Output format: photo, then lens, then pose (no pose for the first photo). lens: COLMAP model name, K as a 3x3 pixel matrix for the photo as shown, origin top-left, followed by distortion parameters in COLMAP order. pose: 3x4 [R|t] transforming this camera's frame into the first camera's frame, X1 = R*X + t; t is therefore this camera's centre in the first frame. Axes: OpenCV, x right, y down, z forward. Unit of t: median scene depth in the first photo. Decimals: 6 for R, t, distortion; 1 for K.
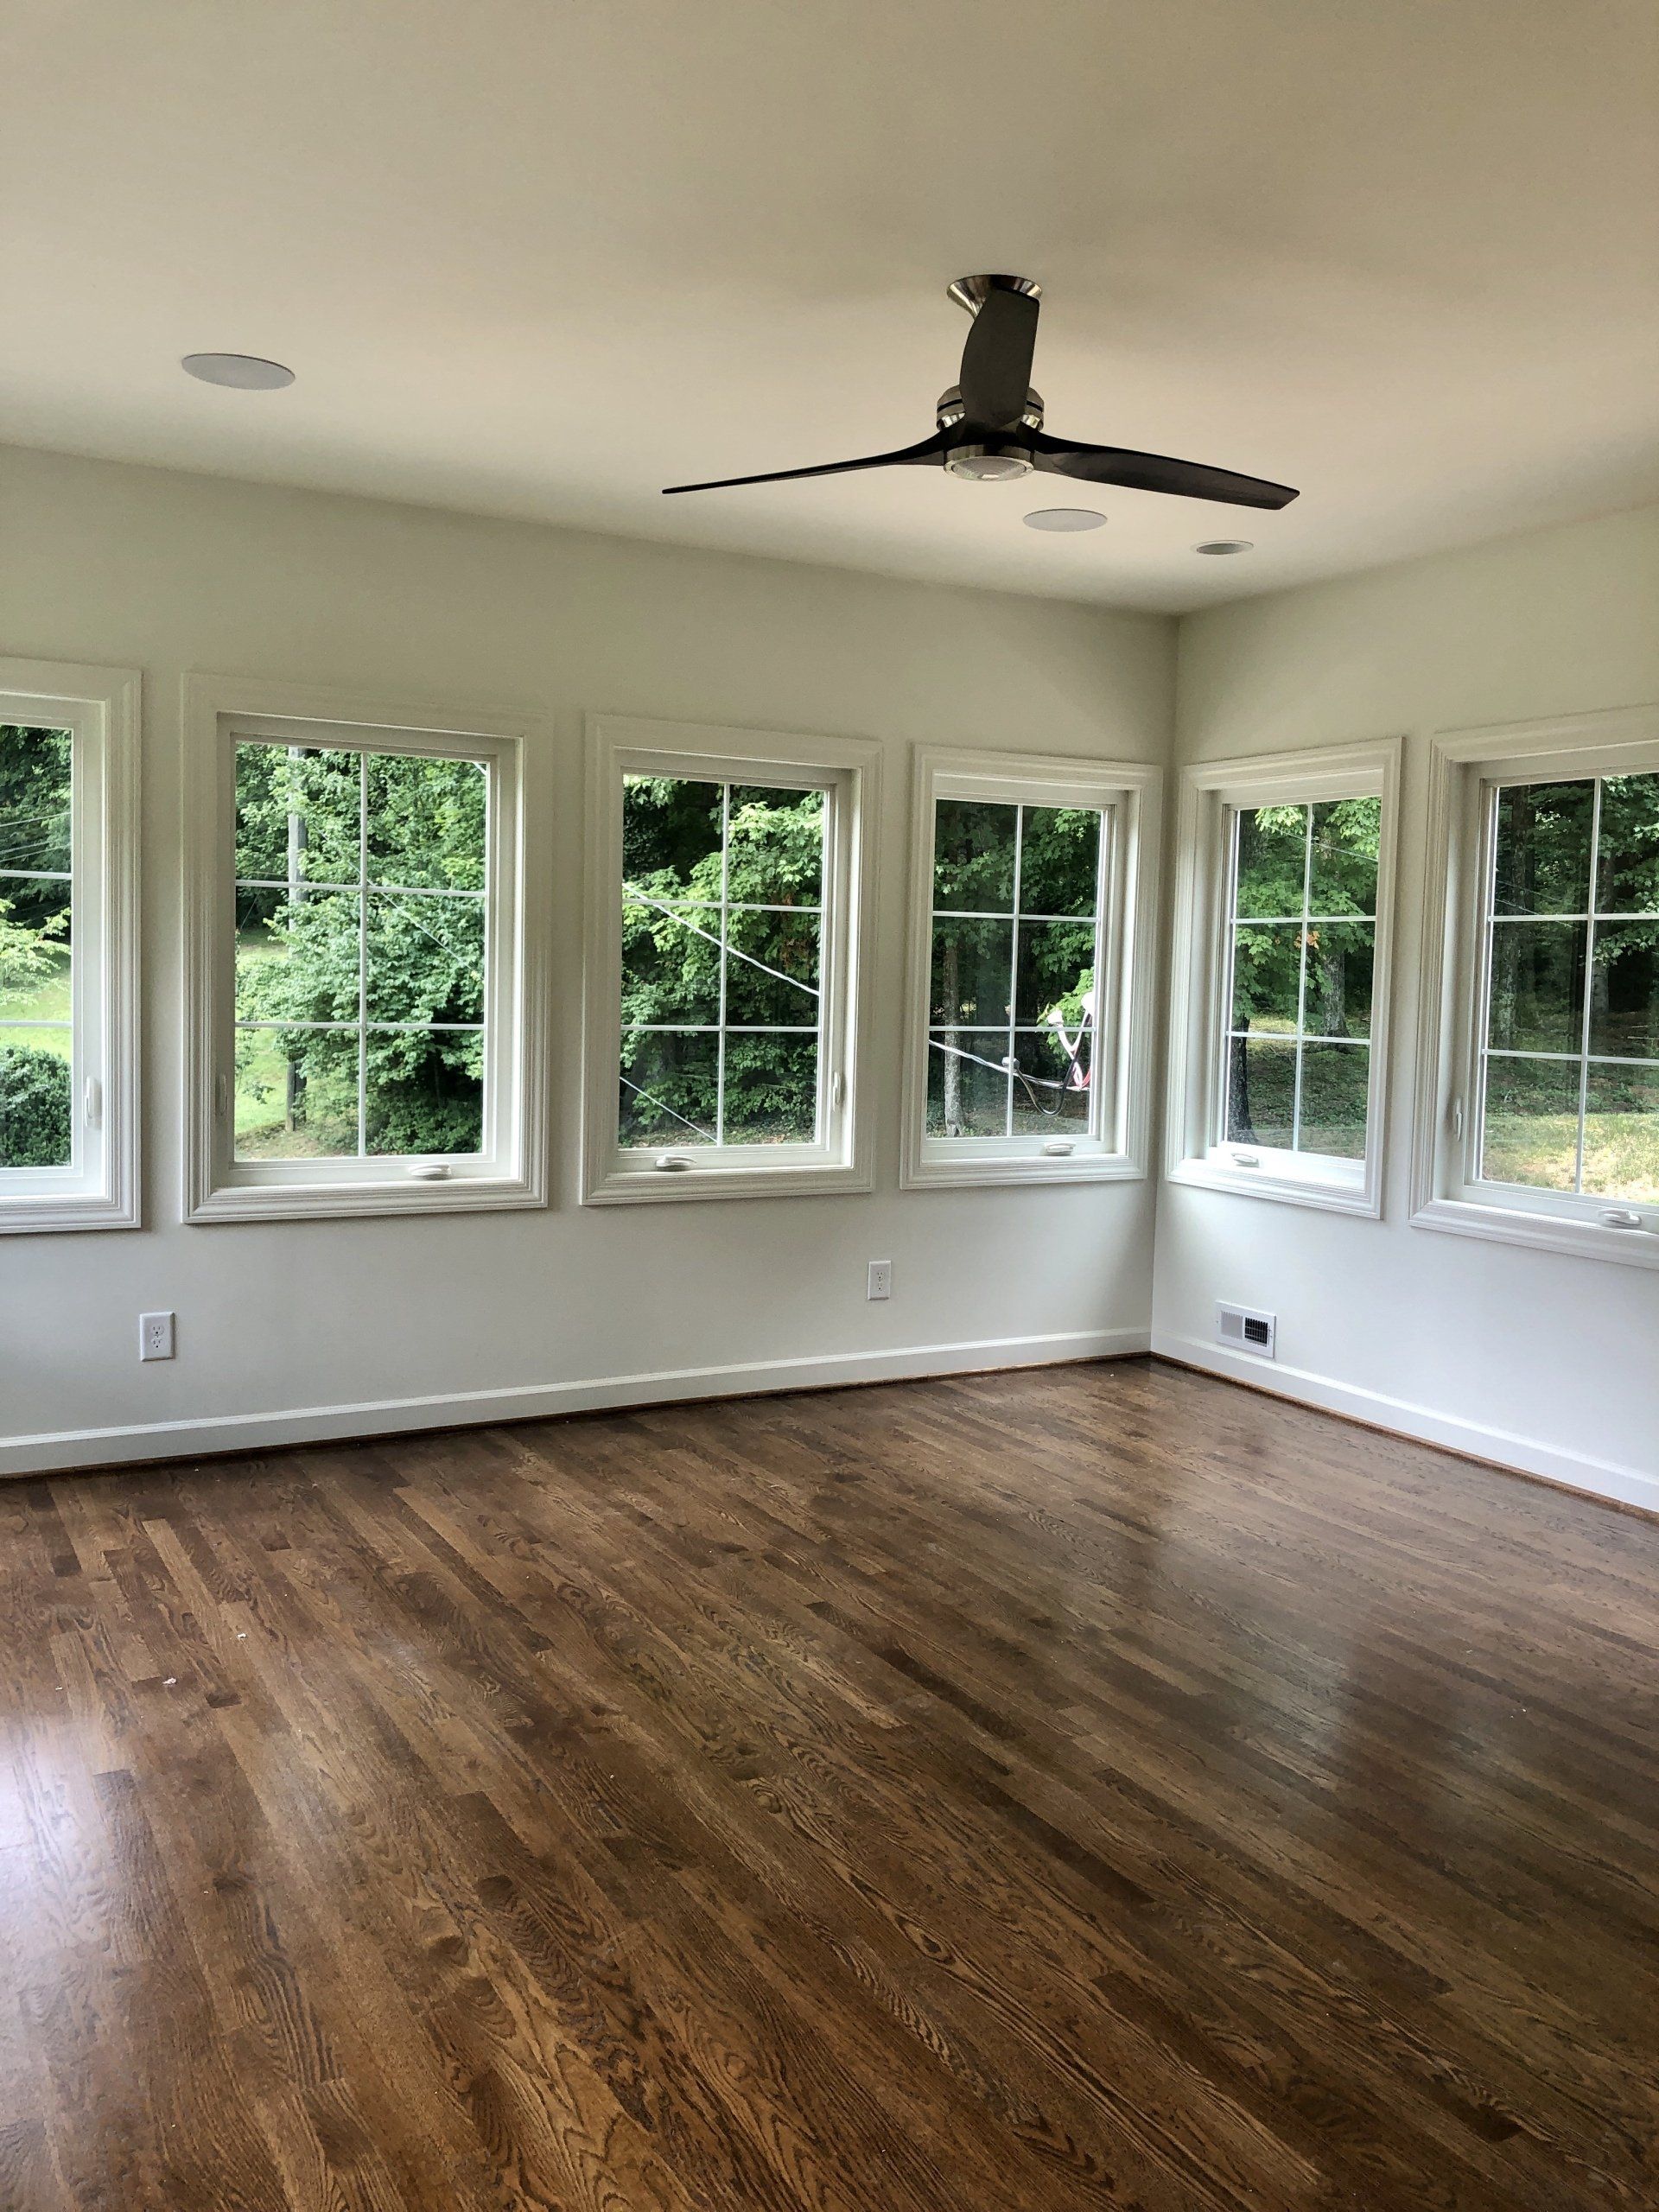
lens RADIAL K [[1815.0, 0, 829.4], [0, 1815.0, 1084.6], [0, 0, 1]] dist [0.038017, -0.042459]
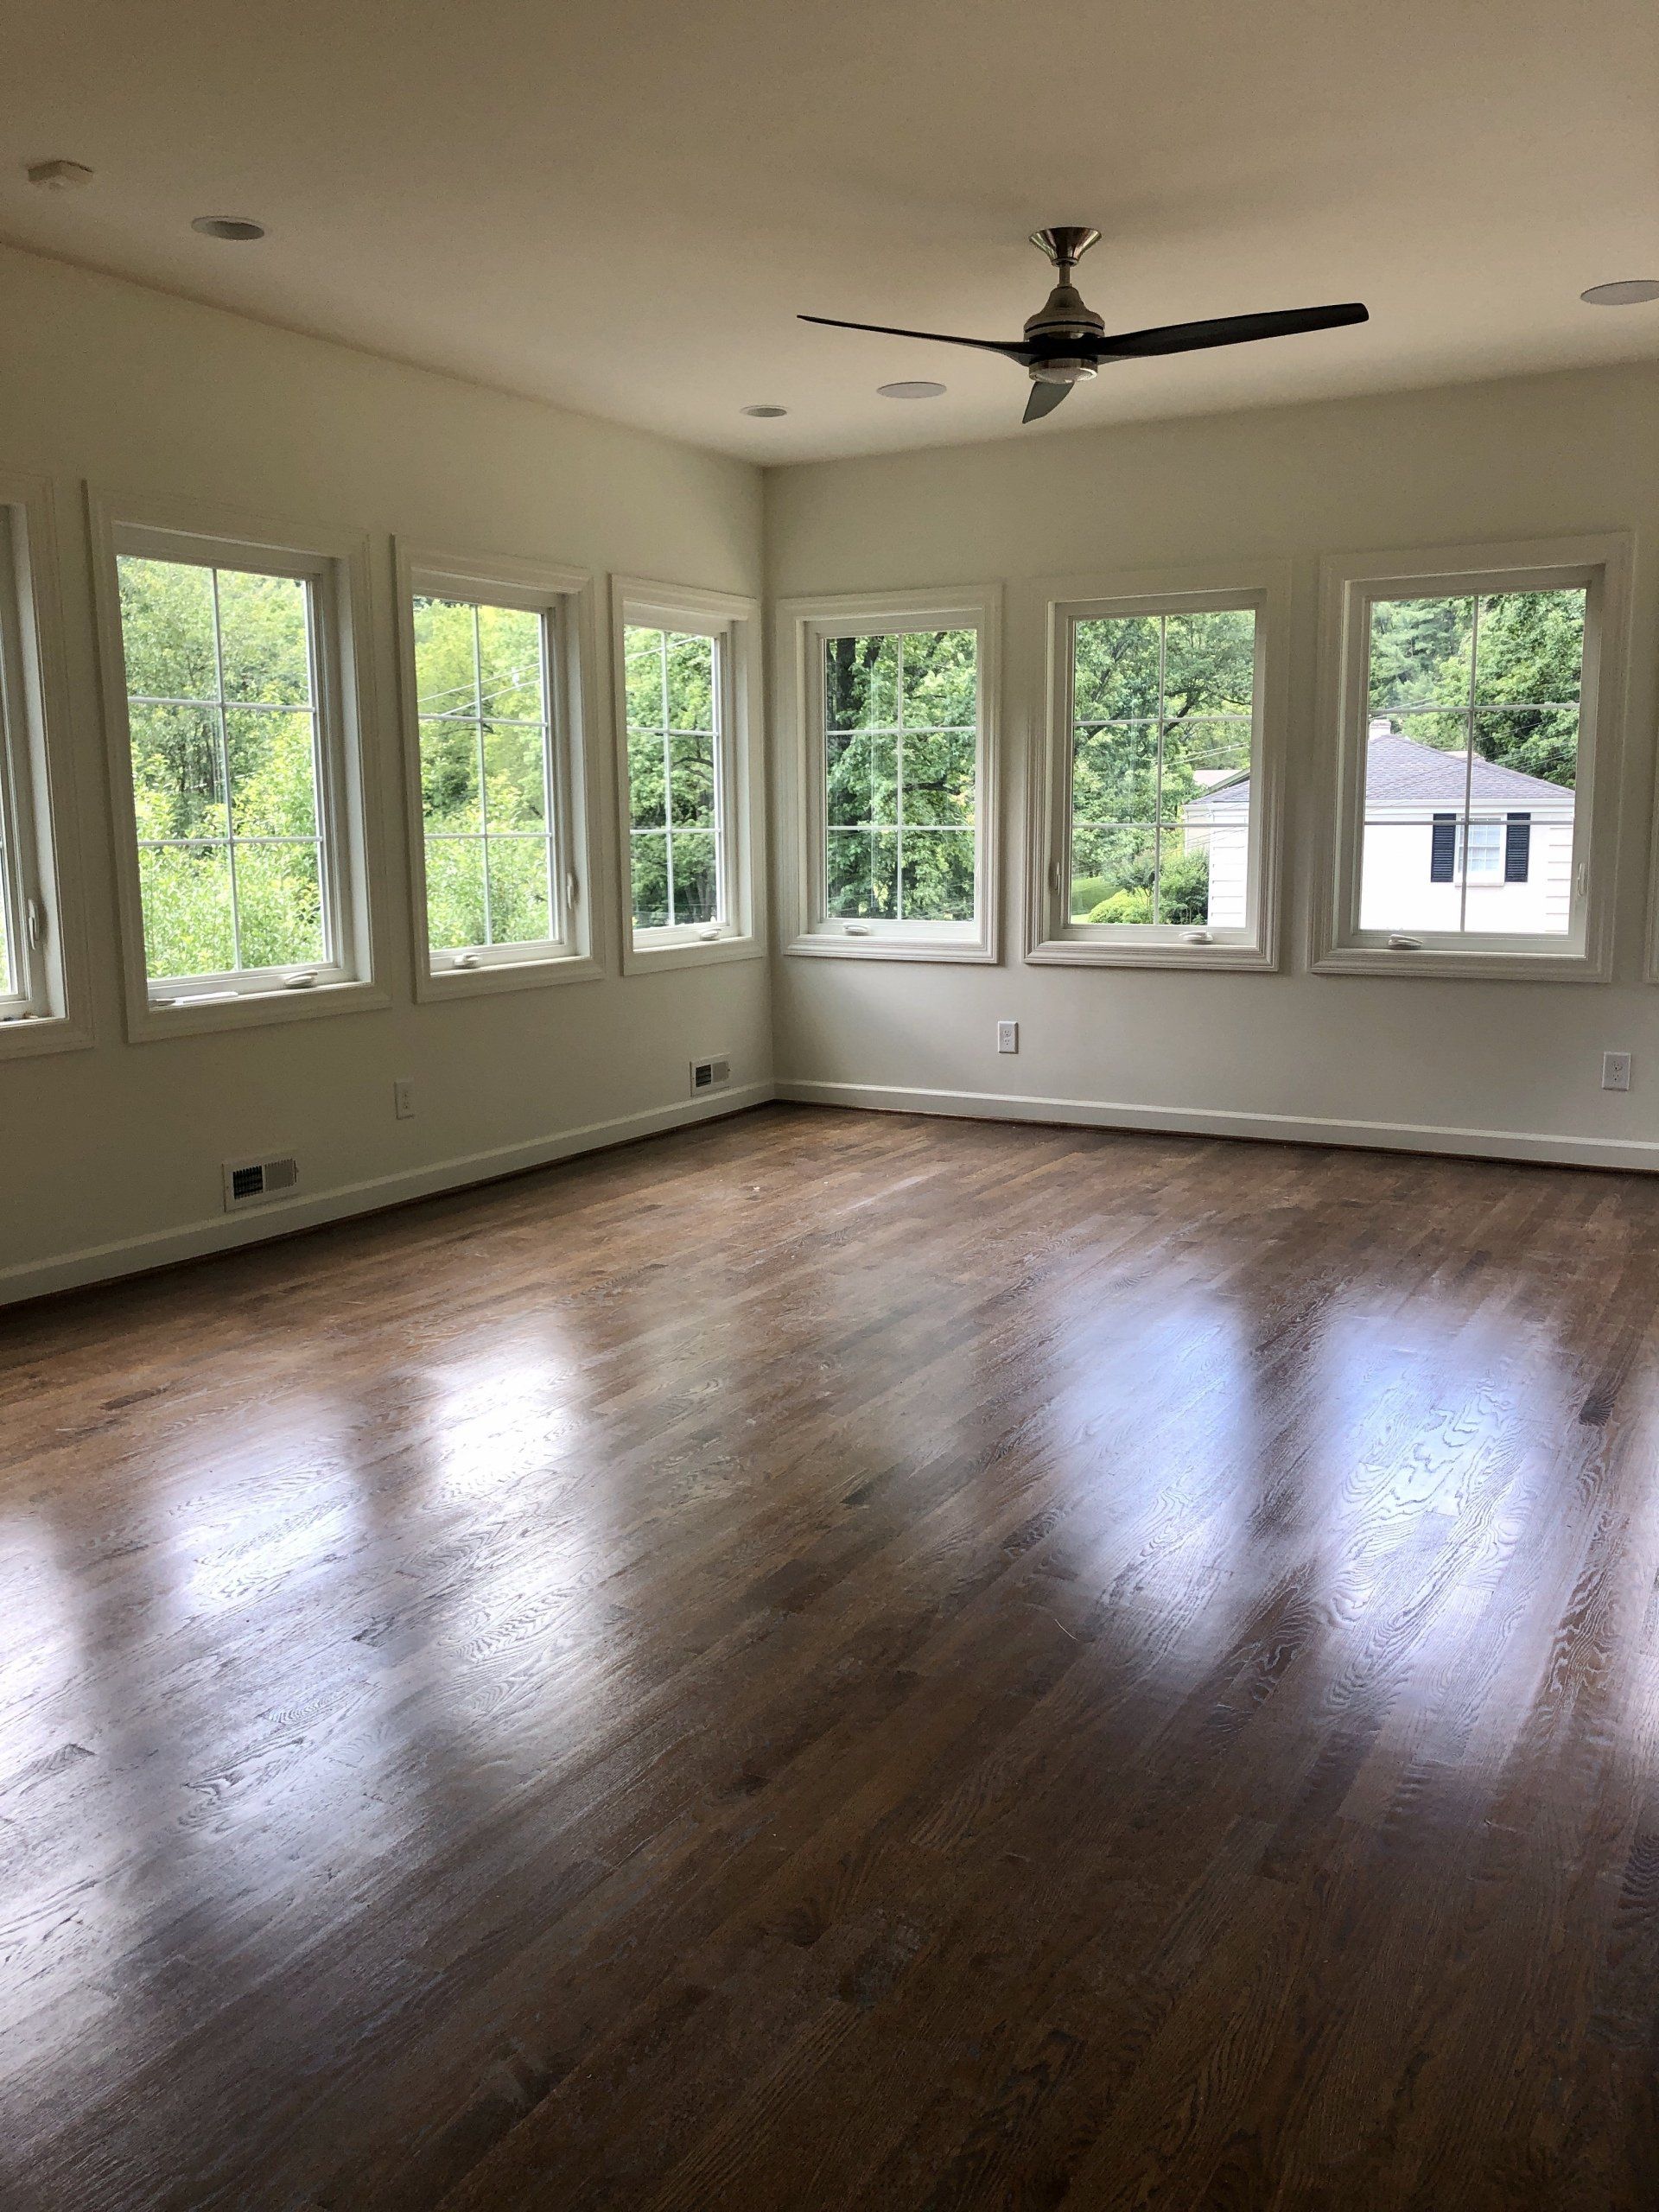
lens RADIAL K [[1815.0, 0, 813.6], [0, 1815.0, 1123.0], [0, 0, 1]] dist [0.038017, -0.042459]
pose [[0.497215, 0.119398, -0.859373, 0.850298], [-0.027572, 0.992160, 0.121895, 0.029950], [0.867189, -0.036913, 0.496609, 0.114313]]
